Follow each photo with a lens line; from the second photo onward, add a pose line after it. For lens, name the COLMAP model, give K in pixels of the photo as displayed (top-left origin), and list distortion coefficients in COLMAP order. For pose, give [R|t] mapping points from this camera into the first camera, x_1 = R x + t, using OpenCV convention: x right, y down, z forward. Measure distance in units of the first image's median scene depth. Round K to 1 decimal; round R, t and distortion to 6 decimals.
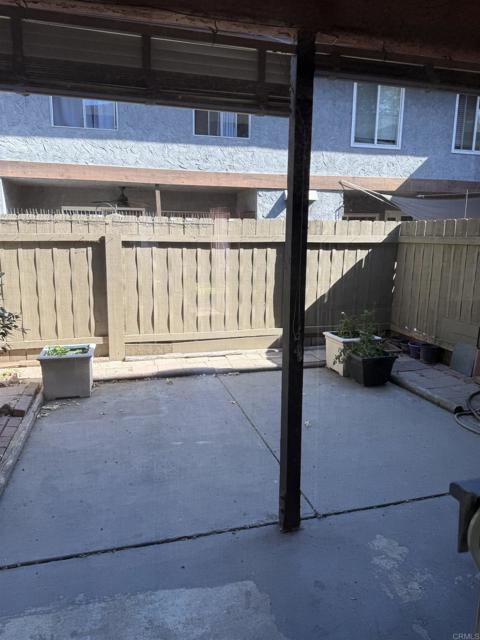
lens RADIAL K [[454.7, 0, 243.0], [0, 454.7, 320.5], [0, 0, 1]] dist [0.059875, -0.061791]
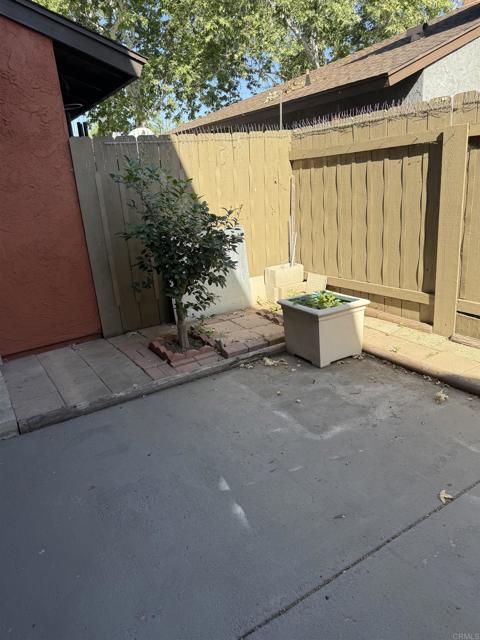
lens RADIAL K [[454.7, 0, 241.3], [0, 454.7, 315.4], [0, 0, 1]] dist [0.059875, -0.061791]
pose [[0.274671, 0.250803, -0.928253, 0.258273], [-0.105018, 0.967433, 0.230314, -0.063122], [0.955786, 0.034223, 0.292065, 0.588091]]
